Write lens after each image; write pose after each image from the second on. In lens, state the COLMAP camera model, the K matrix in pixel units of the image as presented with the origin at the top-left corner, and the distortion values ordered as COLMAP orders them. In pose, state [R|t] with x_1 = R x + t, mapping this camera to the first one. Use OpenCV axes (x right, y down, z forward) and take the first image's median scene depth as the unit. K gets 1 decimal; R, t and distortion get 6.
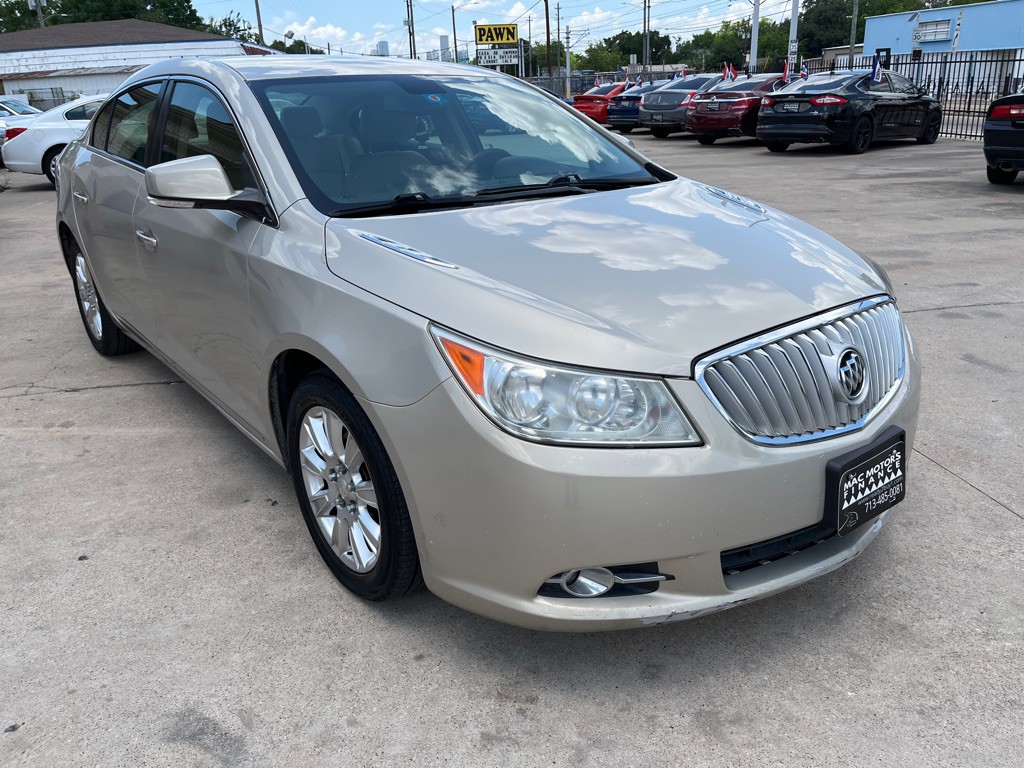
lens RADIAL K [[772.7, 0, 513.3], [0, 772.7, 378.3], [0, 0, 1]] dist [0.088750, -0.133010]
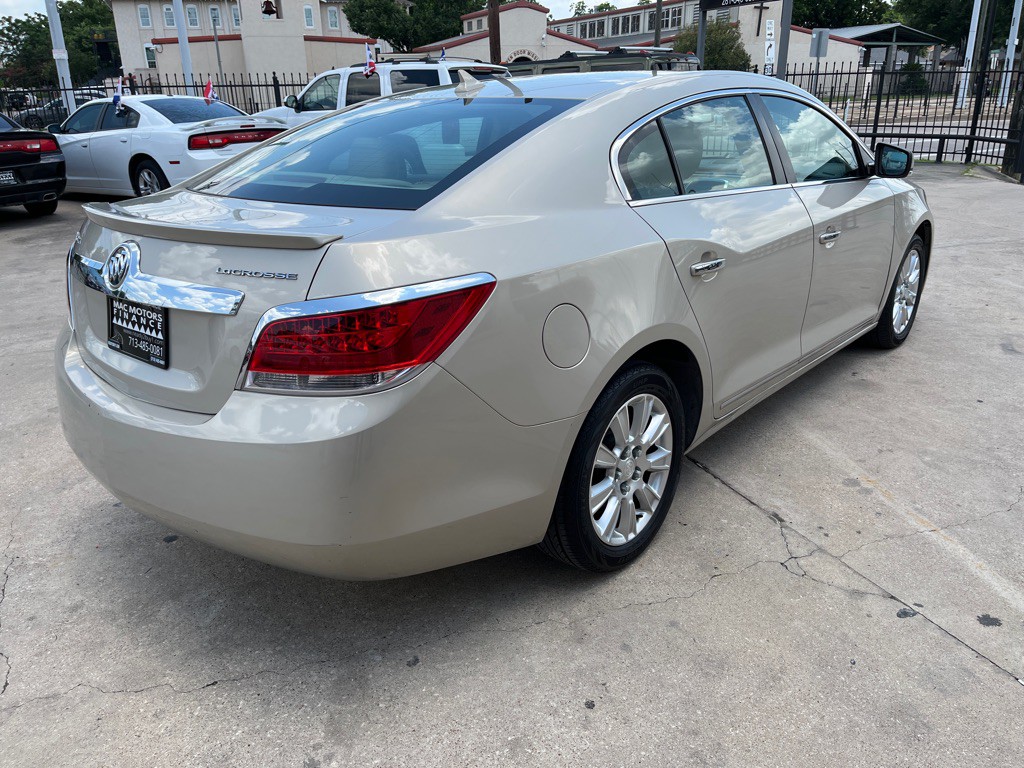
lens RADIAL K [[770.9, 0, 515.3], [0, 770.9, 385.7], [0, 0, 1]] dist [0.085324, -0.125677]
pose [[-0.183748, -0.313655, 0.931588, -1.972331], [0.366763, 0.857408, 0.361021, -0.745384], [-0.911988, 0.408009, -0.042510, 2.068017]]
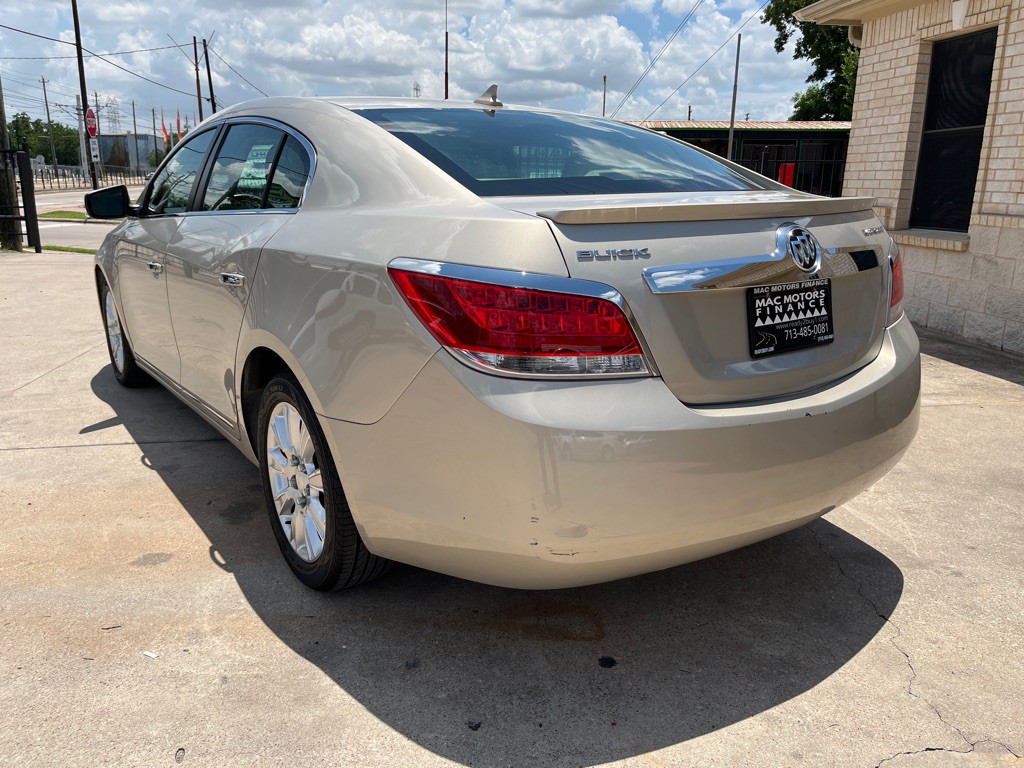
lens RADIAL K [[774.1, 0, 517.1], [0, 774.1, 380.8], [0, 0, 1]] dist [0.075377, -0.115171]
pose [[-0.997809, 0.005701, 0.065910, -0.776977], [0.042361, 0.820308, 0.570352, -1.074162], [-0.050814, 0.571894, -0.818752, 3.152030]]
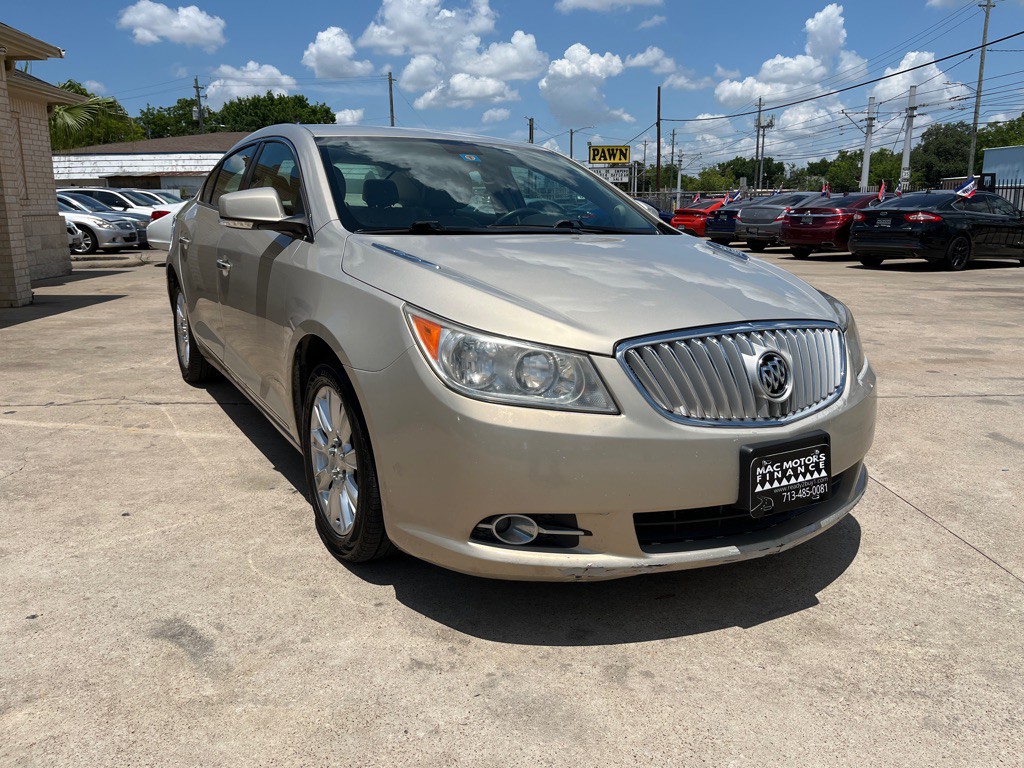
lens RADIAL K [[772.6, 0, 515.8], [0, 772.6, 382.5], [0, 0, 1]] dist [0.077431, -0.115126]
pose [[0.989747, 0.065646, -0.126853, 0.176677], [-0.081739, 0.988639, -0.126139, 0.148196], [0.117131, 0.135215, 0.983868, -0.114296]]
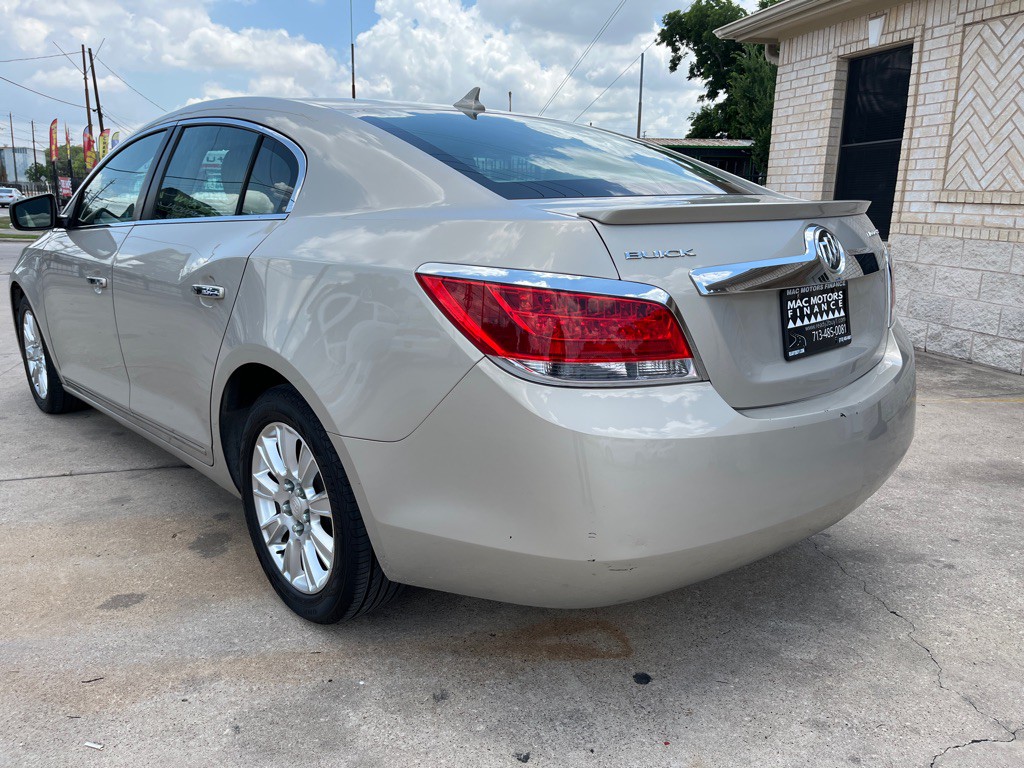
lens RADIAL K [[772.4, 0, 521.6], [0, 772.4, 386.0], [0, 0, 1]] dist [0.083906, -0.125925]
pose [[-0.997870, 0.036028, -0.054386, -0.650825], [-0.000859, 0.826333, 0.563181, -1.050991], [0.065231, 0.562028, -0.824542, 3.121738]]
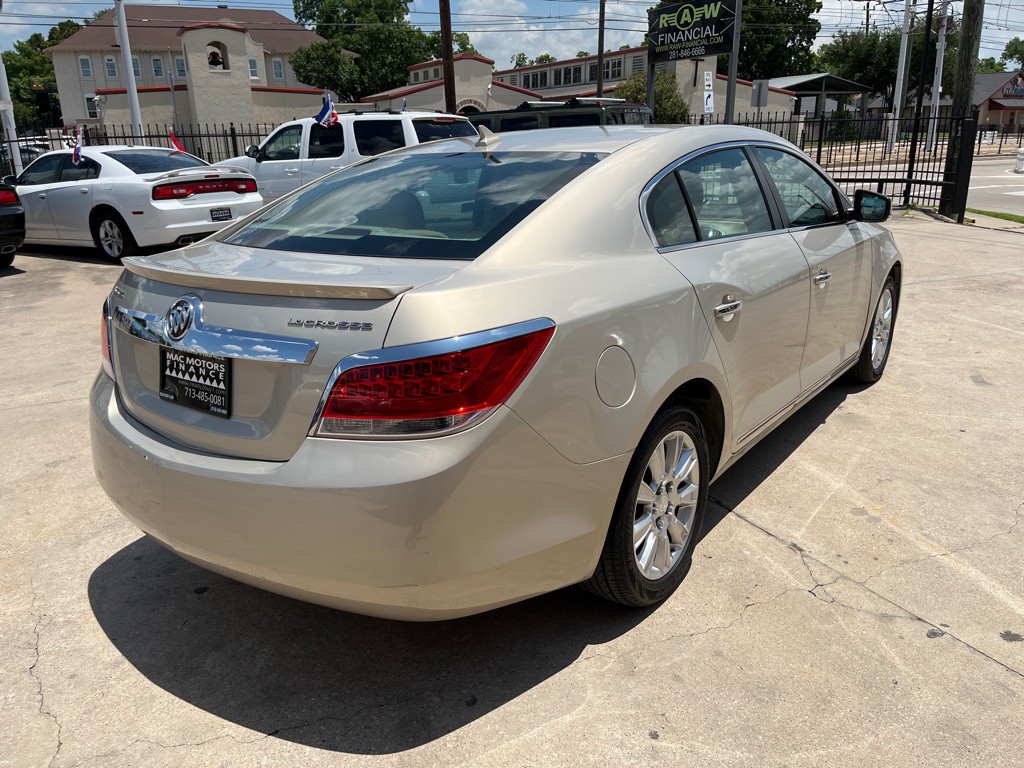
lens RADIAL K [[772.0, 0, 509.7], [0, 772.0, 390.6], [0, 0, 1]] dist [0.083695, -0.124210]
pose [[-0.243939, -0.262570, 0.933569, -1.979406], [0.368277, 0.865456, 0.339643, -0.800344], [-0.897143, 0.426664, -0.114420, 2.181261]]
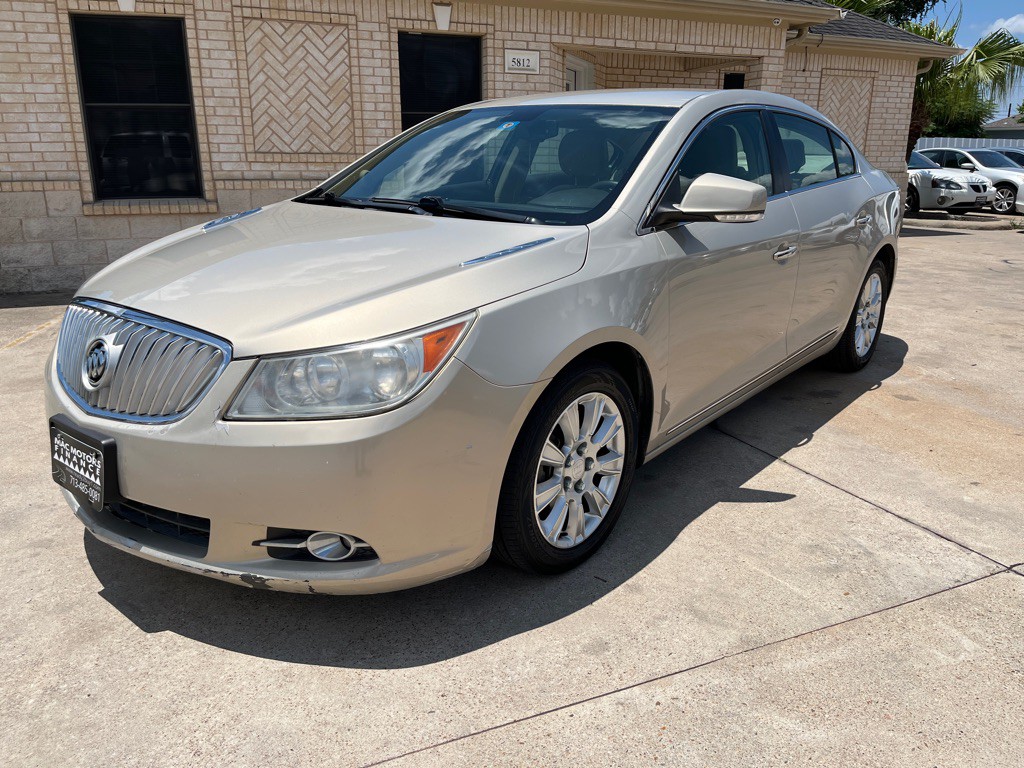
lens RADIAL K [[773.6, 0, 513.4], [0, 773.6, 388.5], [0, 0, 1]] dist [0.080540, -0.122558]
pose [[0.201132, 0.311846, -0.928600, 1.328307], [-0.349706, 0.908364, 0.229305, -0.359815], [0.915015, 0.278616, 0.291755, 1.028926]]
